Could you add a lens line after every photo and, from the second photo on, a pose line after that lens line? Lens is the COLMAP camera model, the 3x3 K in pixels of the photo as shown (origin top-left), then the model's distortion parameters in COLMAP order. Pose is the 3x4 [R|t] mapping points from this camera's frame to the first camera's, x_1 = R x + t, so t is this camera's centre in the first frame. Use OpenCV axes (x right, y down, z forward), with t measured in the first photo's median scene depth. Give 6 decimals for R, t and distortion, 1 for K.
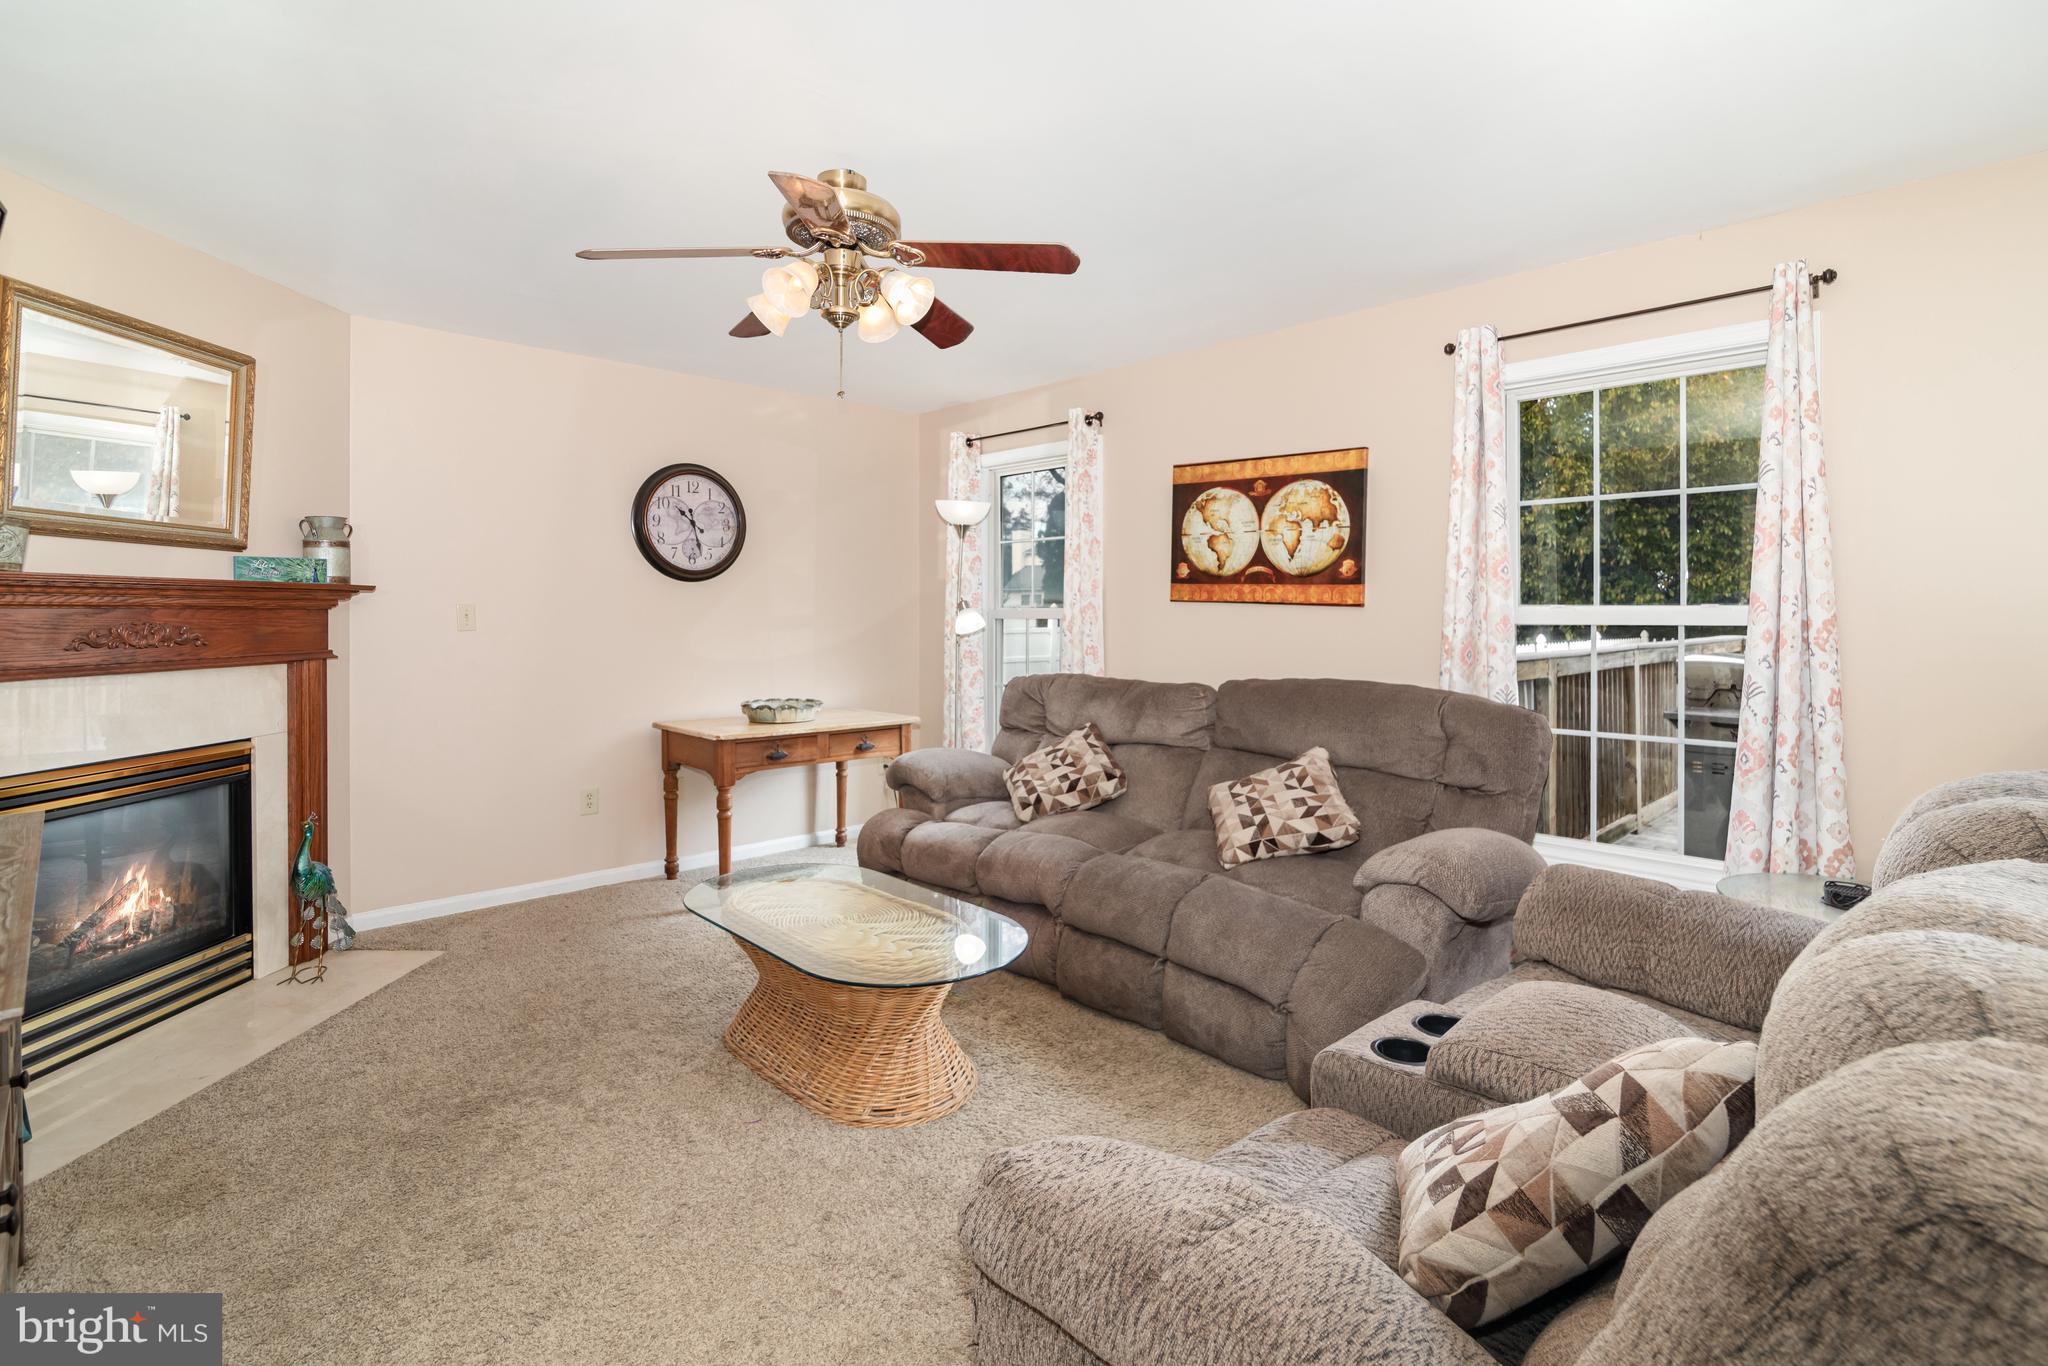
lens RADIAL K [[969.1, 0, 992.4], [0, 969.1, 625.4], [0, 0, 1]] dist [-0.020346, 0.001486]
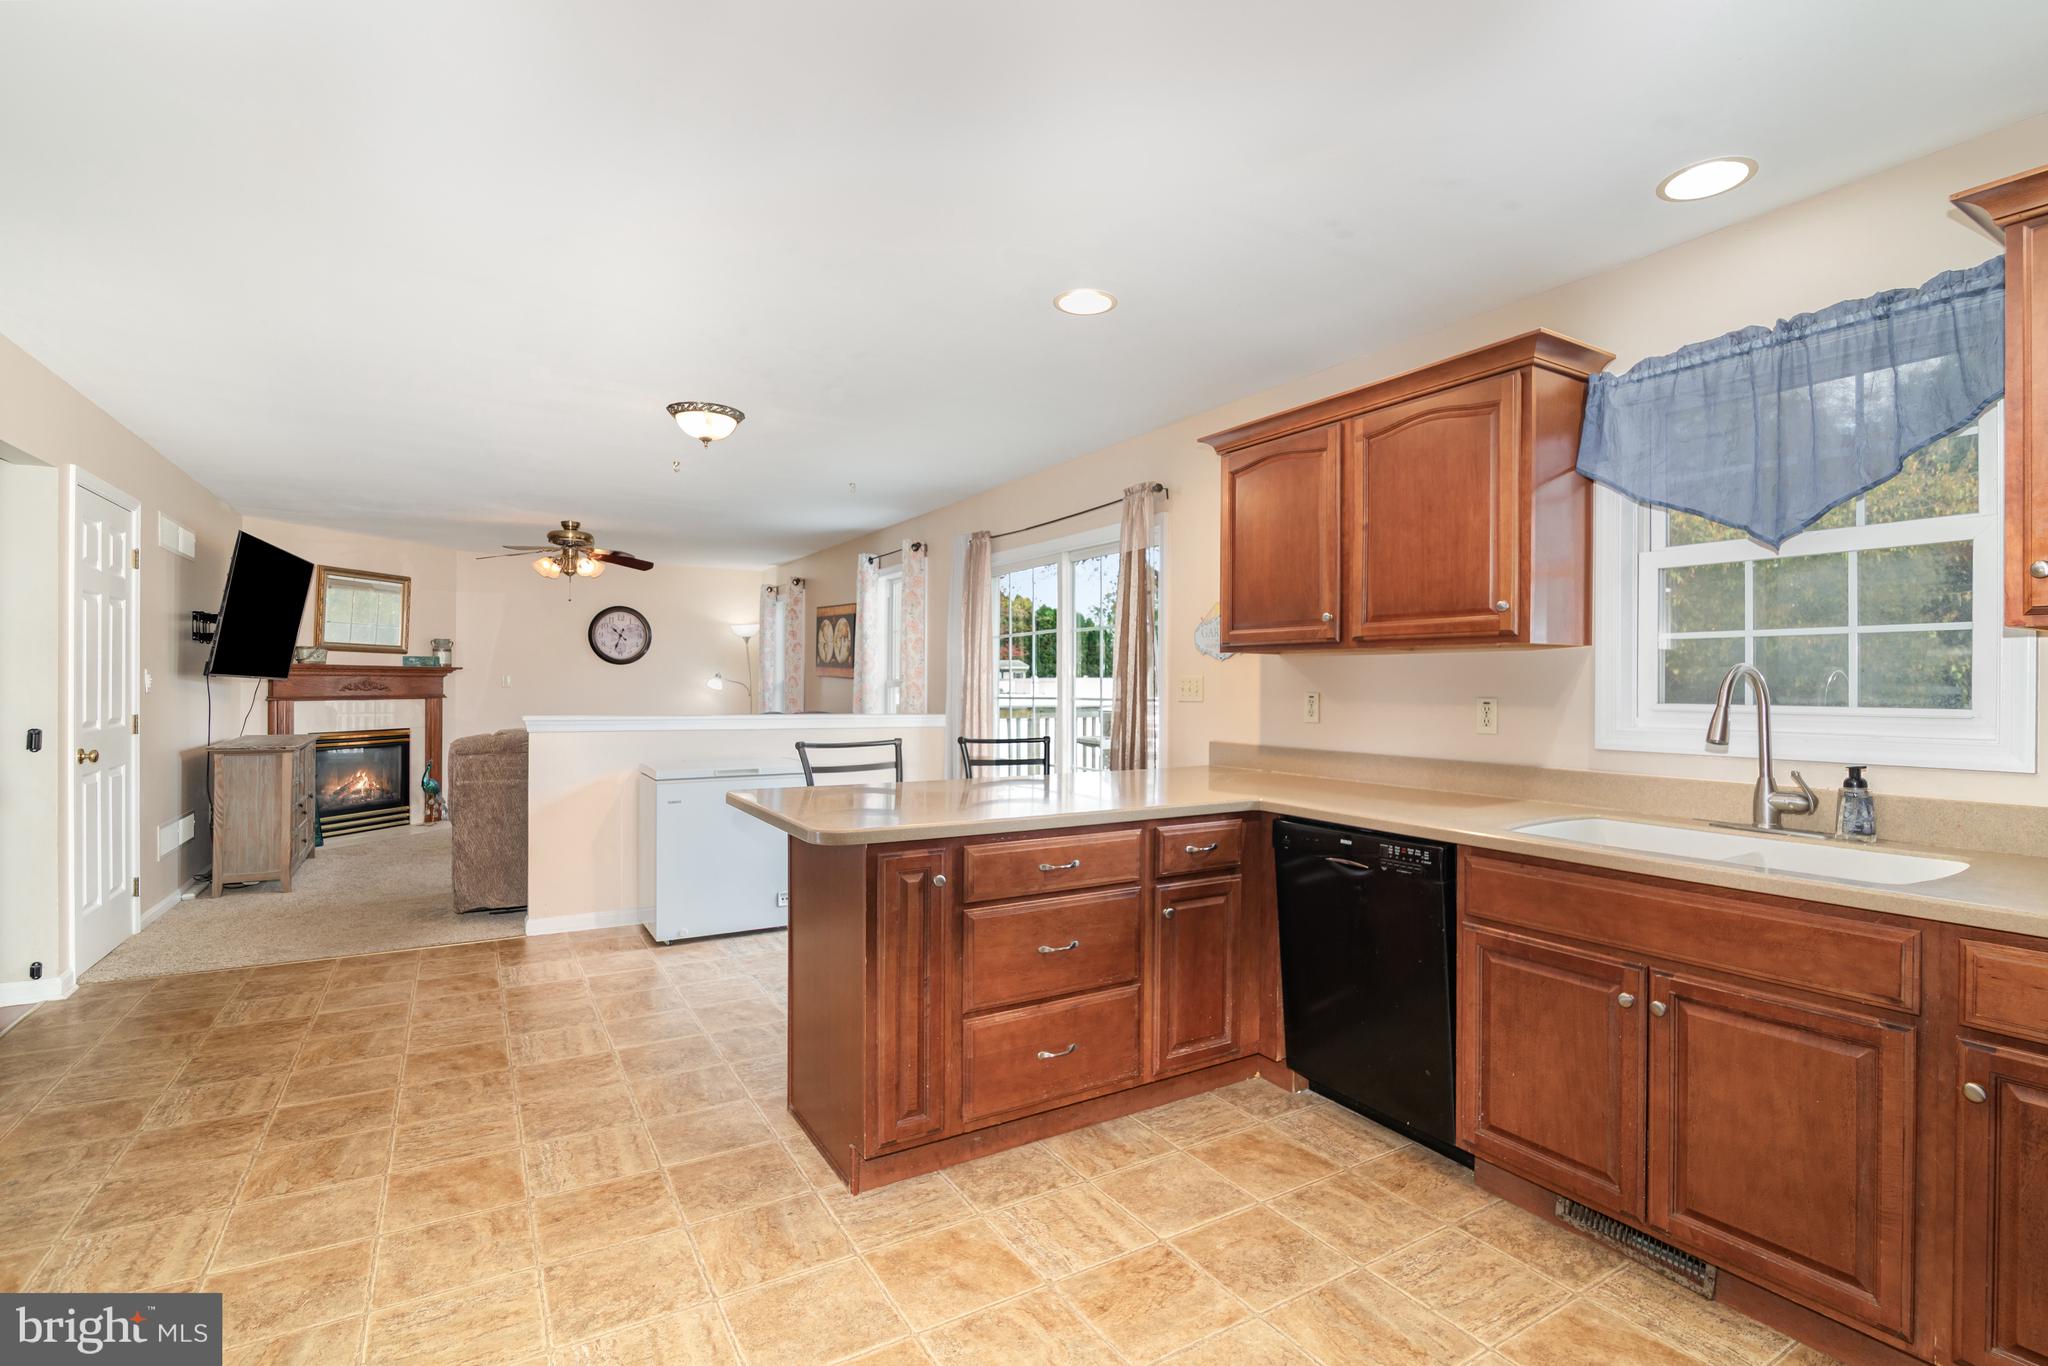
lens RADIAL K [[969.1, 0, 1036.8], [0, 969.1, 685.5], [0, 0, 1]] dist [-0.020346, 0.001486]
pose [[0.973256, 0.007767, -0.229591, 1.311529], [-0.009416, 0.999937, -0.006087, 0.005056], [0.229529, 0.008086, 0.973268, -1.006715]]
